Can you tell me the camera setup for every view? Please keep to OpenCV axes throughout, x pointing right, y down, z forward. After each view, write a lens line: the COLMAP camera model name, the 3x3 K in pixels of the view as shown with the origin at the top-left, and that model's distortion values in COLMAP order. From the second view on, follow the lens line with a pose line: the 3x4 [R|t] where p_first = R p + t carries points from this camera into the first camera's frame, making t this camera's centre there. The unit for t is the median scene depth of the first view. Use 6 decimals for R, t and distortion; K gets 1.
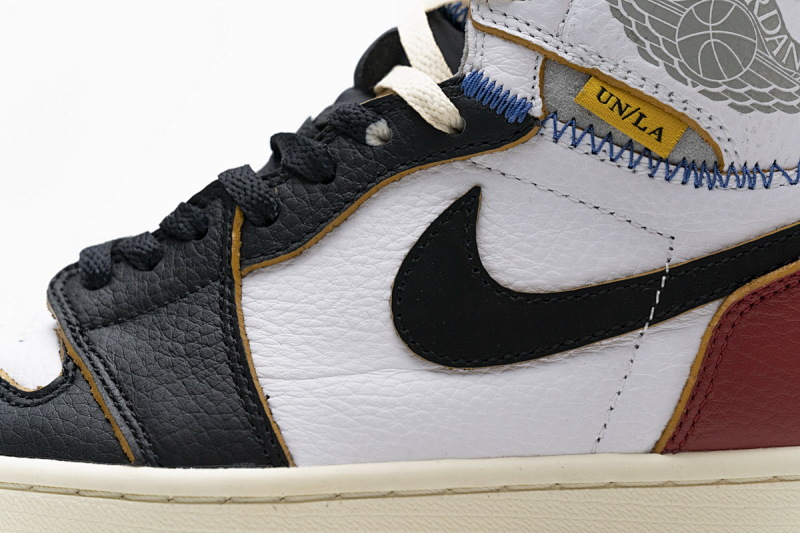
lens RADIAL K [[1476.4, 0, 400.0], [0, 1476.4, 266.5], [0, 0, 1]] dist [0.018793, -0.062825]
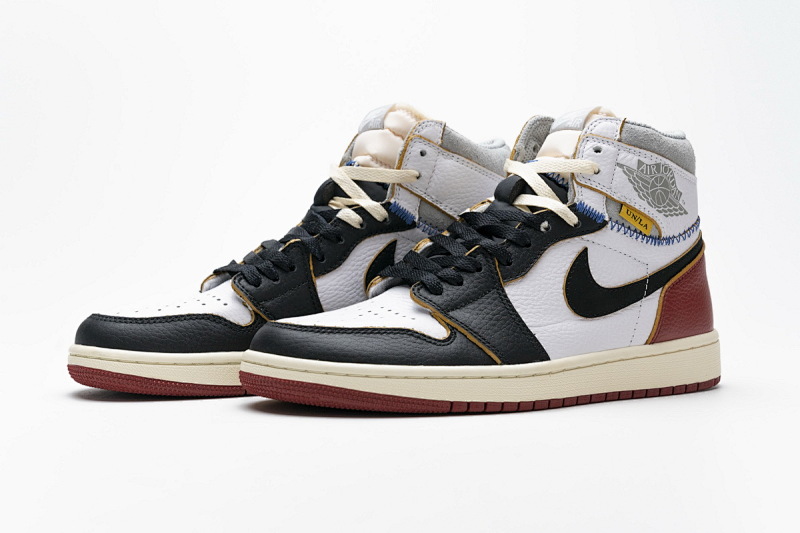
lens RADIAL K [[1257.7, 0, 400.0], [0, 1257.7, 266.5], [0, 0, 1]] dist [-0.024162, -0.037705]
pose [[0.862567, -0.045963, 0.503850, -1.359740], [0.016954, 0.997931, 0.062011, -0.165564], [-0.505658, -0.044947, 0.861562, -0.744427]]
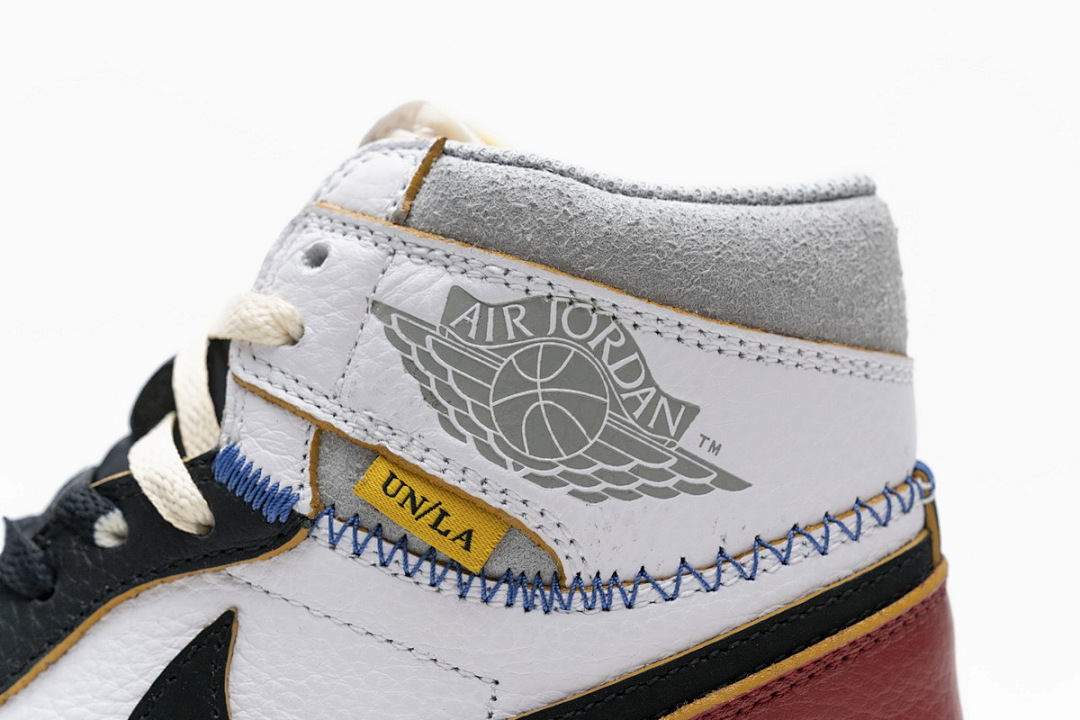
lens RADIAL K [[1993.2, 0, 540.0], [0, 1993.2, 360.0], [0, 0, 1]] dist [0.018793, -0.062825]
pose [[0.995398, -0.031181, -0.090617, 0.297391], [0.030361, 0.999485, -0.010408, -0.163468], [0.090895, 0.007608, 0.995831, 0.050122]]
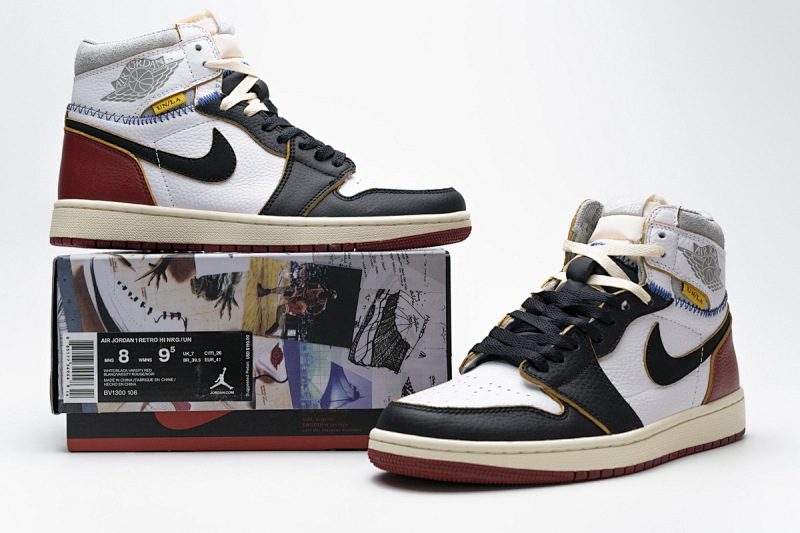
lens RADIAL K [[1162.4, 0, 400.0], [0, 1162.4, 266.5], [0, 0, 1]] dist [-0.023621, 0.018714]
pose [[0.747839, -0.059397, 0.661218, -1.868899], [0.023401, 0.997729, 0.063159, -0.327227], [-0.663468, -0.031760, 0.747530, -0.380884]]
